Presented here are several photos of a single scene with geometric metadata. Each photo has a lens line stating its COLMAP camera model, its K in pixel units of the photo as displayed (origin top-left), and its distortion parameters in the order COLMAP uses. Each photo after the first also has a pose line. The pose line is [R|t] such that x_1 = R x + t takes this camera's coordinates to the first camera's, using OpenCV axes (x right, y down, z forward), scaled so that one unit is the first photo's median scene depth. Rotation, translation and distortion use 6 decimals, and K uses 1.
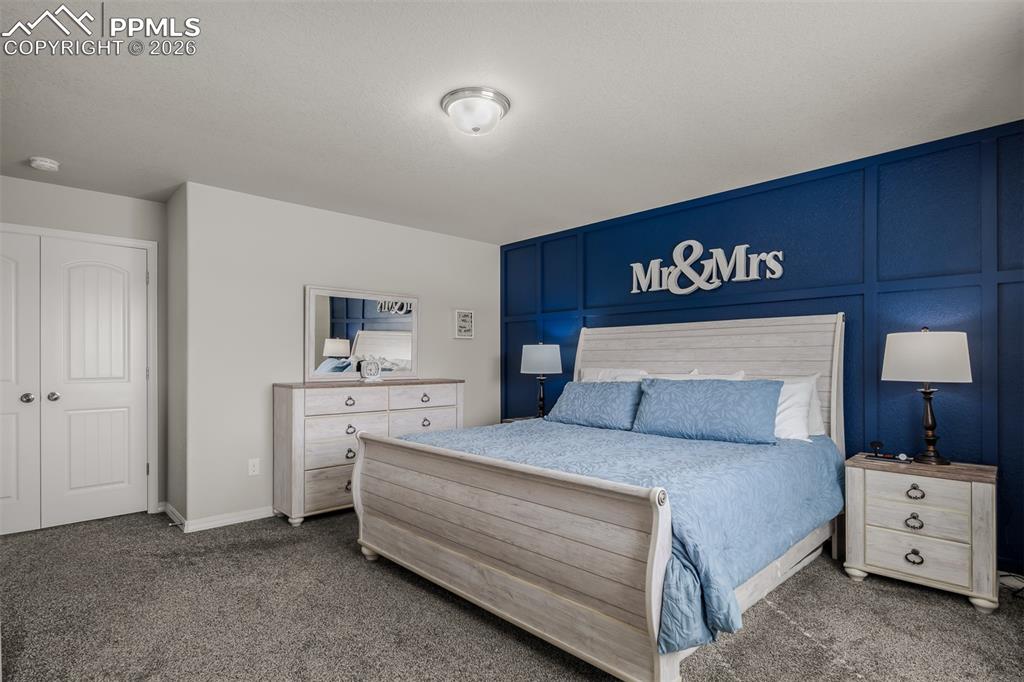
lens RADIAL K [[528.3, 0, 510.9], [0, 528.3, 365.0], [0, 0, 1]] dist [-0.052171, -0.000589]
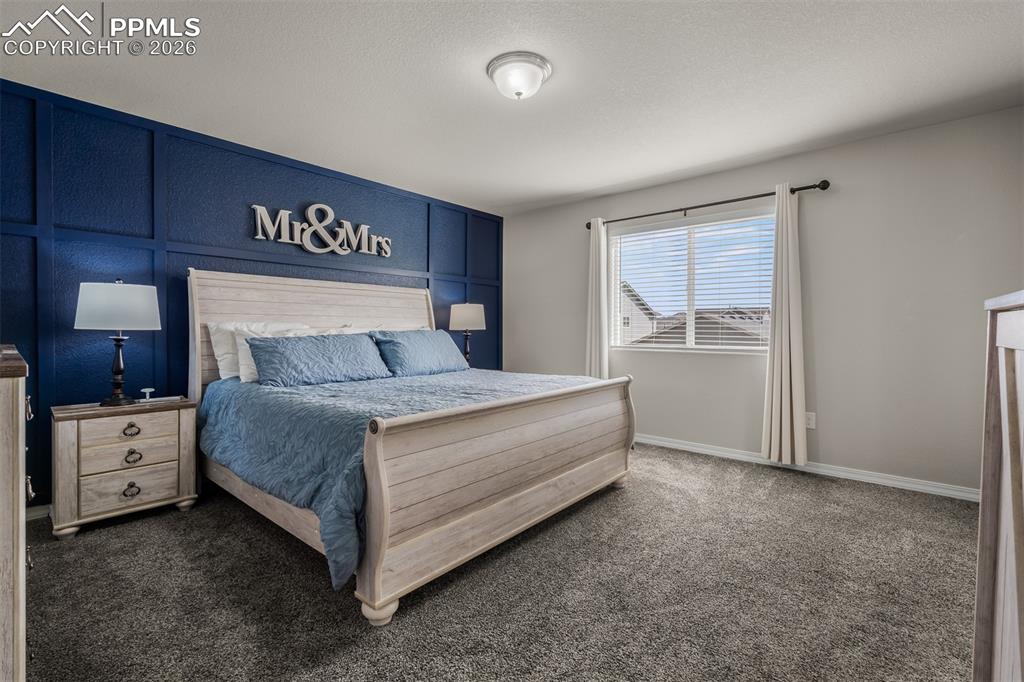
lens RADIAL K [[456.9, 0, 510.9], [0, 456.9, 335.2], [0, 0, 1]] dist [0.001450, 0.000229]
pose [[-0.119765, -0.032281, 0.992277, -0.648012], [-0.017521, 0.999384, 0.030397, -0.001701], [-0.992648, -0.013745, -0.120257, 0.707369]]
